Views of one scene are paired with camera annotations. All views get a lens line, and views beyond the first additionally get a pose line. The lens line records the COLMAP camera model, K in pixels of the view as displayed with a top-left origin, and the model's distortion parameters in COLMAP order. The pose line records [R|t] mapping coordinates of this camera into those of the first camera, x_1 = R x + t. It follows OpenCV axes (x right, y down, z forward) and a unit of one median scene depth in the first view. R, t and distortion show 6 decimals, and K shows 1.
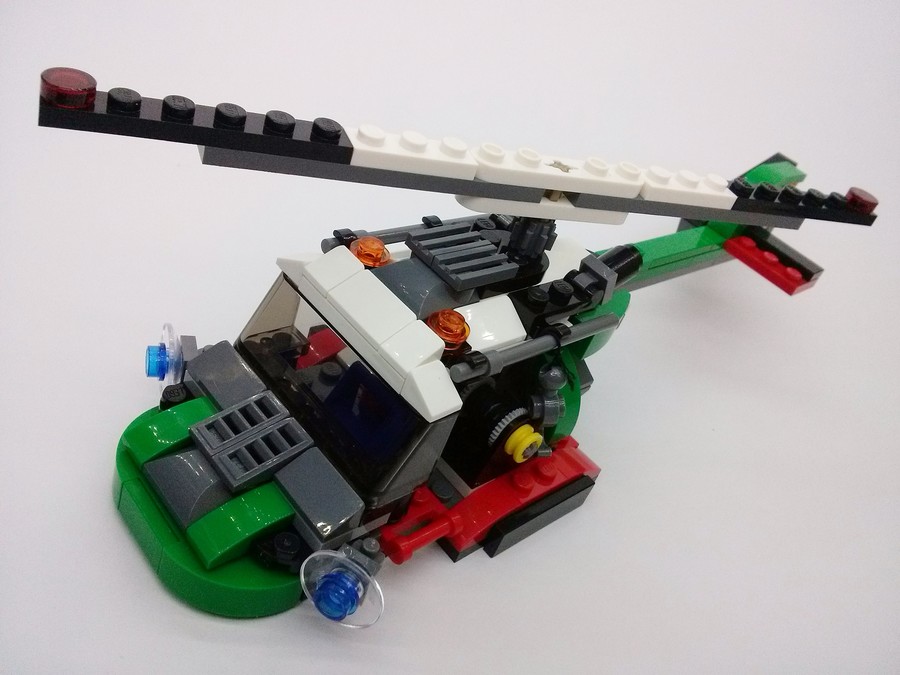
lens RADIAL K [[834.9, 0, 447.7], [0, 834.9, 359.7], [0, 0, 1]] dist [0.140590, -0.457201]
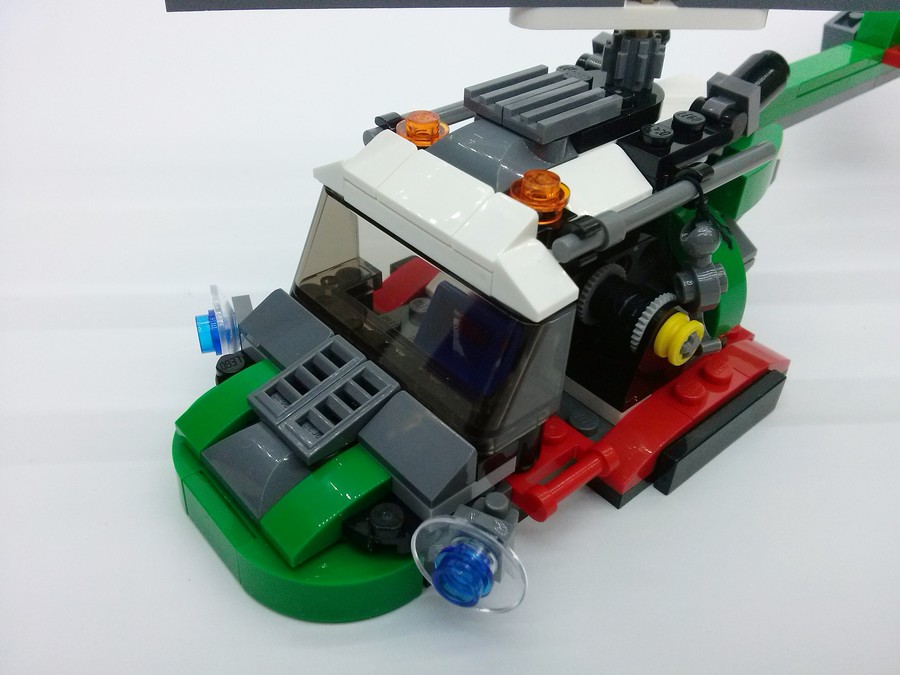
lens RADIAL K [[834.9, 0, 447.7], [0, 834.9, 359.7], [0, 0, 1]] dist [0.140590, -0.457201]
pose [[0.963145, -0.202898, -0.176589, 0.022145], [0.206570, 0.978429, 0.002468, 0.078828], [0.172279, -0.038855, 0.984282, 0.240248]]
